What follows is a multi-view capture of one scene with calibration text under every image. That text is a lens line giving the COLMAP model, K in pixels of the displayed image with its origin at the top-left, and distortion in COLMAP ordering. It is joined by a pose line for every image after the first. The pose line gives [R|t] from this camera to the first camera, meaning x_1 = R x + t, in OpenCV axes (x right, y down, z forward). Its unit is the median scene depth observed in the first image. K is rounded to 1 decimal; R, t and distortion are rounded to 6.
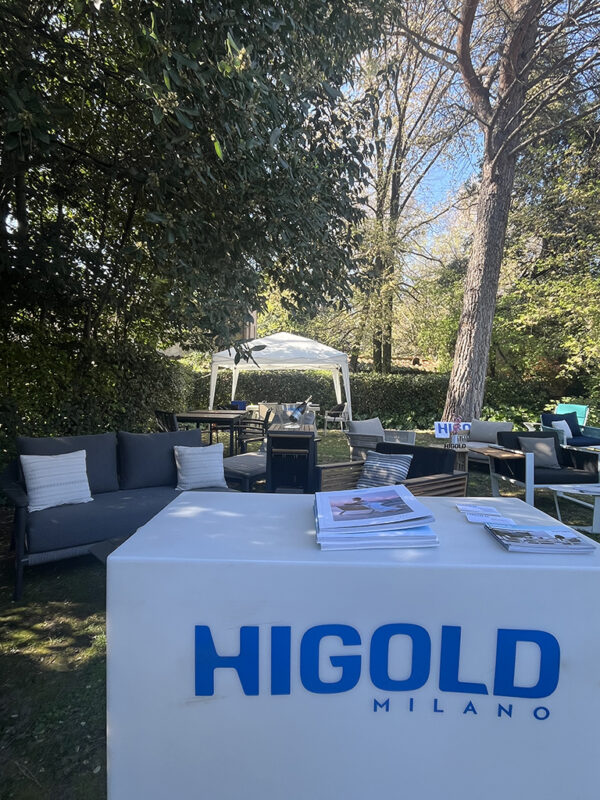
lens RADIAL K [[439.5, 0, 303.6], [0, 439.5, 401.1], [0, 0, 1]] dist [-0.003600, 0.000490]
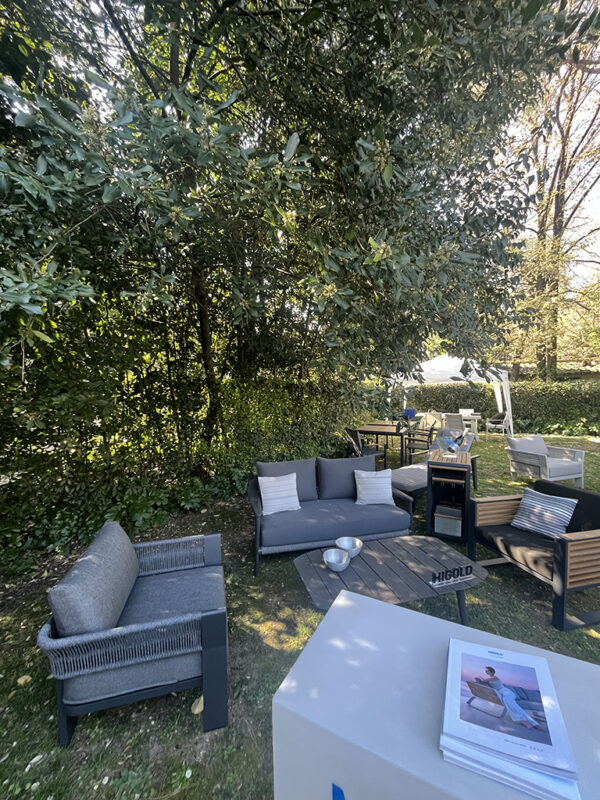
lens RADIAL K [[323.6, 0, 300.0], [0, 323.6, 400.0], [0, 0, 1]] dist [-0.005147, -0.000010]
pose [[0.886963, -0.013520, -0.461643, 0.016274], [0.016355, 0.999864, 0.002139, -0.086968], [0.461551, -0.009448, 0.887063, 0.022518]]
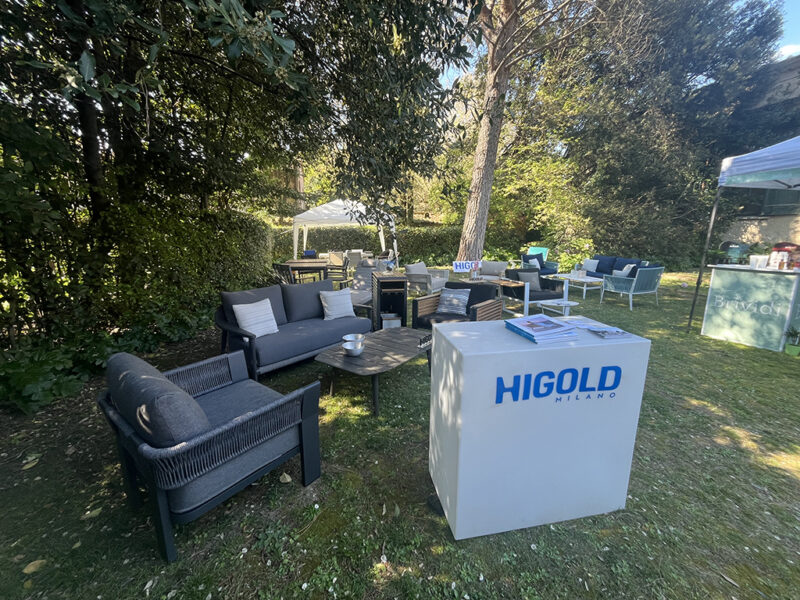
lens RADIAL K [[323.6, 0, 400.0], [0, 323.6, 300.0], [0, 0, 1]] dist [-0.005147, -0.000010]
pose [[0.981688, -0.059430, 0.180987, -0.162225], [0.027675, 0.984504, 0.173167, -0.037747], [-0.188474, -0.164987, 0.968120, -0.089057]]
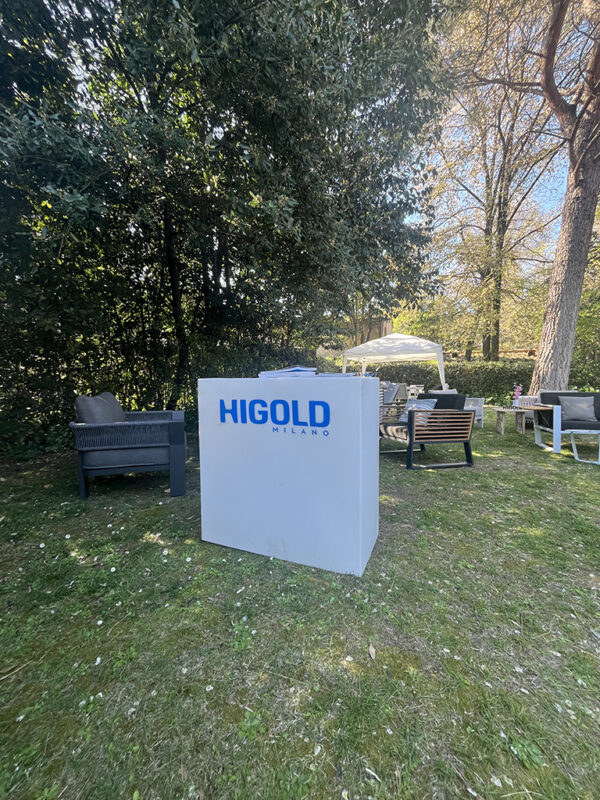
lens RADIAL K [[323.6, 0, 300.0], [0, 323.6, 400.0], [0, 0, 1]] dist [-0.005147, -0.000010]
pose [[0.919150, 0.001632, -0.393905, 0.178278], [0.007006, 0.999765, 0.020490, 0.069925], [0.393846, -0.021594, 0.918923, -0.135831]]
